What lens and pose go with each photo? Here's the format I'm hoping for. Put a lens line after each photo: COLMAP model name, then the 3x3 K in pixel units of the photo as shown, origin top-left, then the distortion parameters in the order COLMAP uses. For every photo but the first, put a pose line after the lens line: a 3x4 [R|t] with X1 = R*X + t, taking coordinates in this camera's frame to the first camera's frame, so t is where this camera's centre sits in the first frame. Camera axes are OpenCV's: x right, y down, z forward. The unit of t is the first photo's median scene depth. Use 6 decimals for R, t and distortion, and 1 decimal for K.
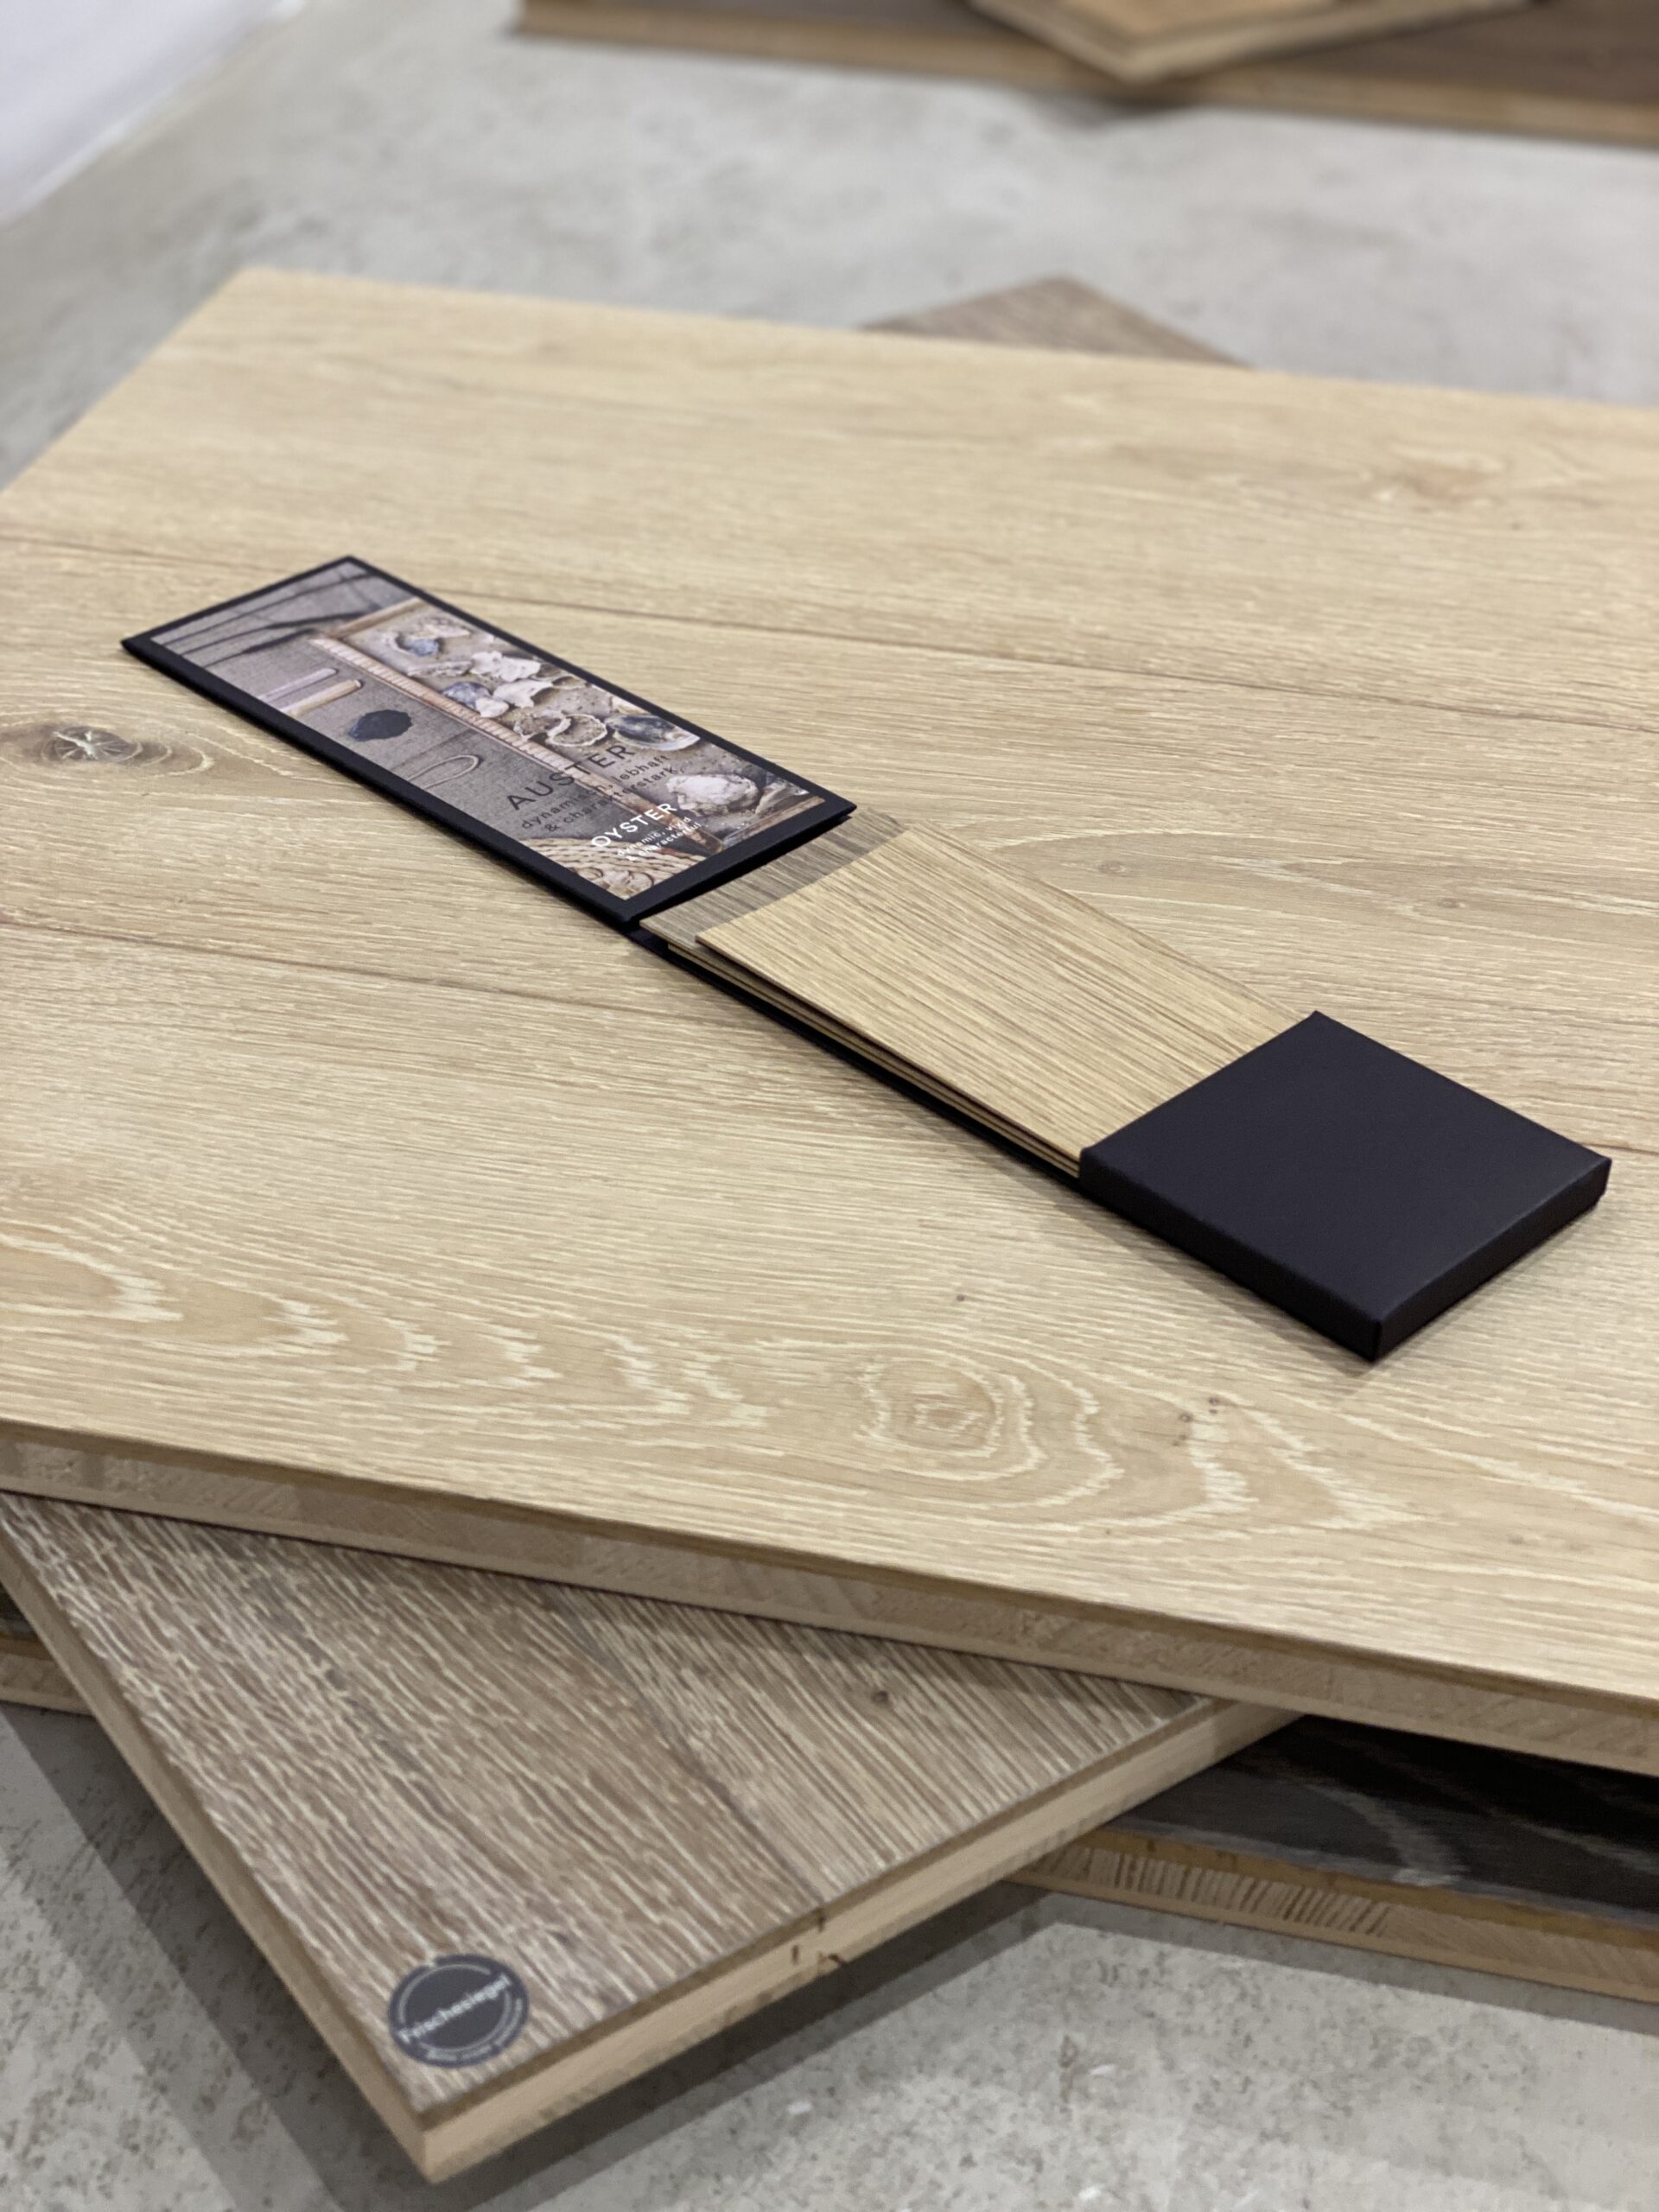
lens RADIAL K [[3367.2, 0, 829.8], [0, 3367.2, 1106.3], [0, 0, 1]] dist [0.009257, 0.000000]
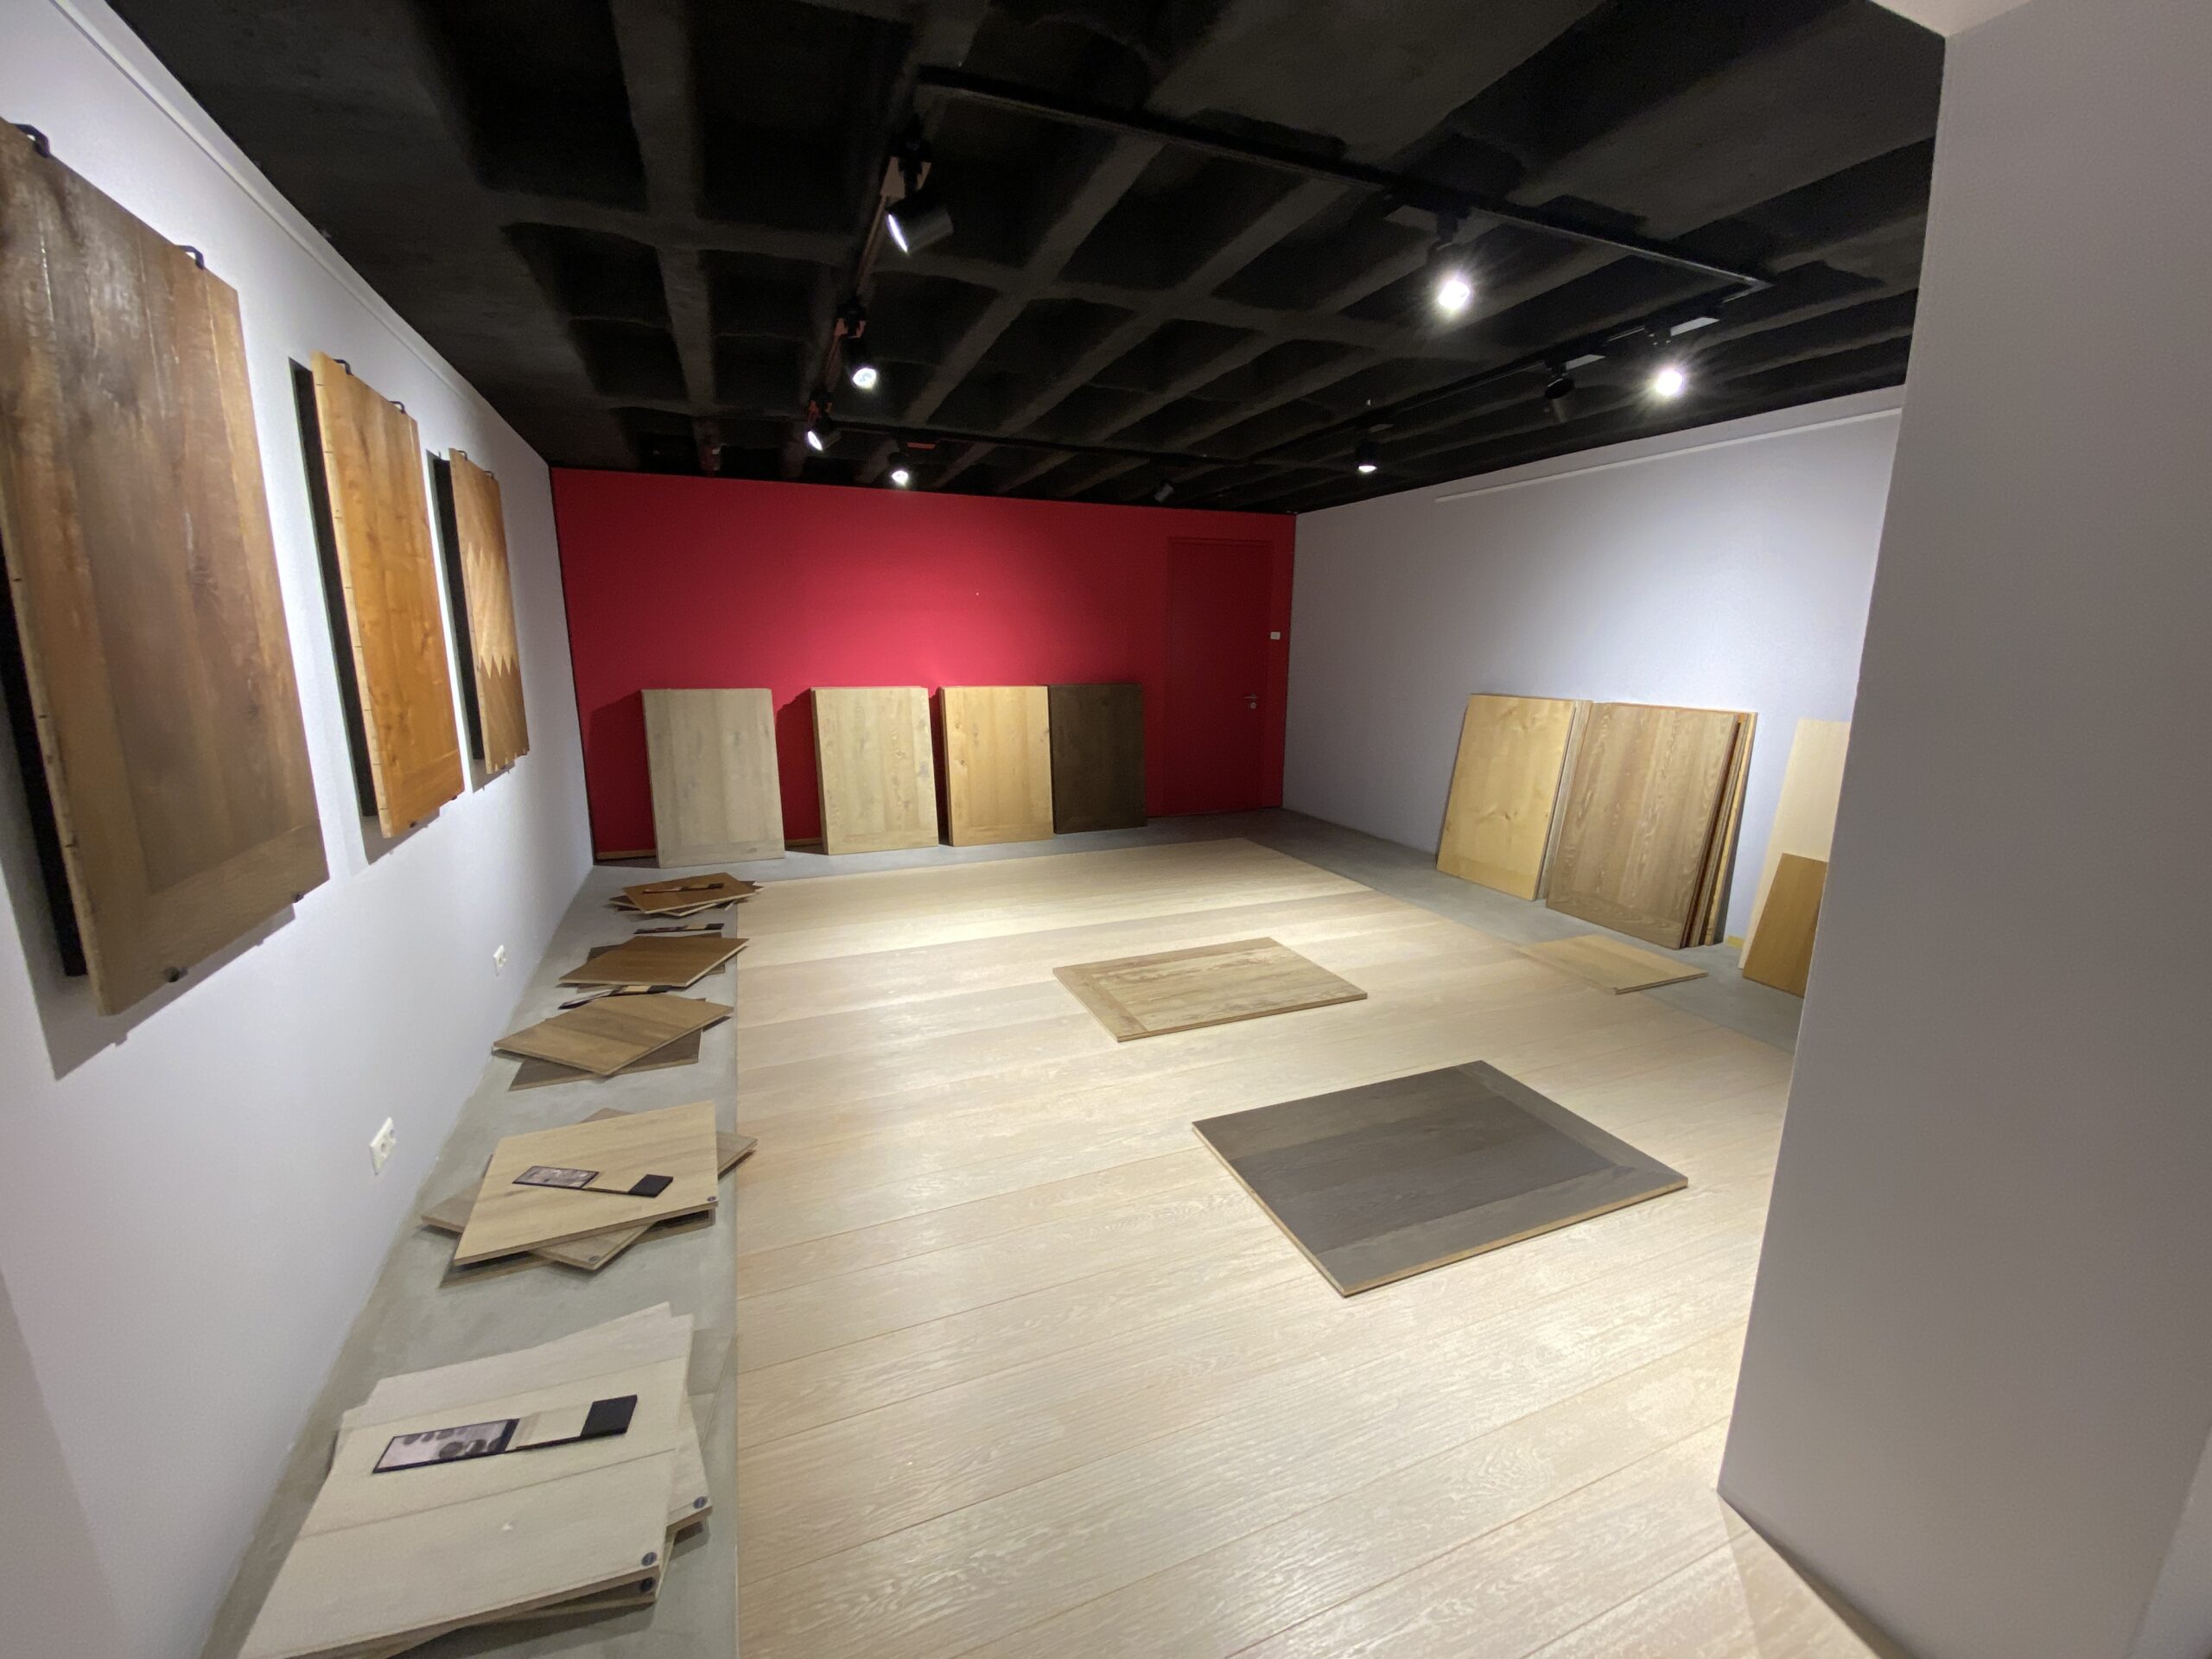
lens RADIAL K [[893.0, 0, 1106.2], [0, 893.0, 825.3], [0, 0, 1]] dist [0.001416, 0.000050]
pose [[0.794456, -0.131223, 0.592976, -0.276182], [0.346665, 0.899670, -0.265362, 0.259325], [-0.498661, 0.416382, 0.760239, -2.704319]]
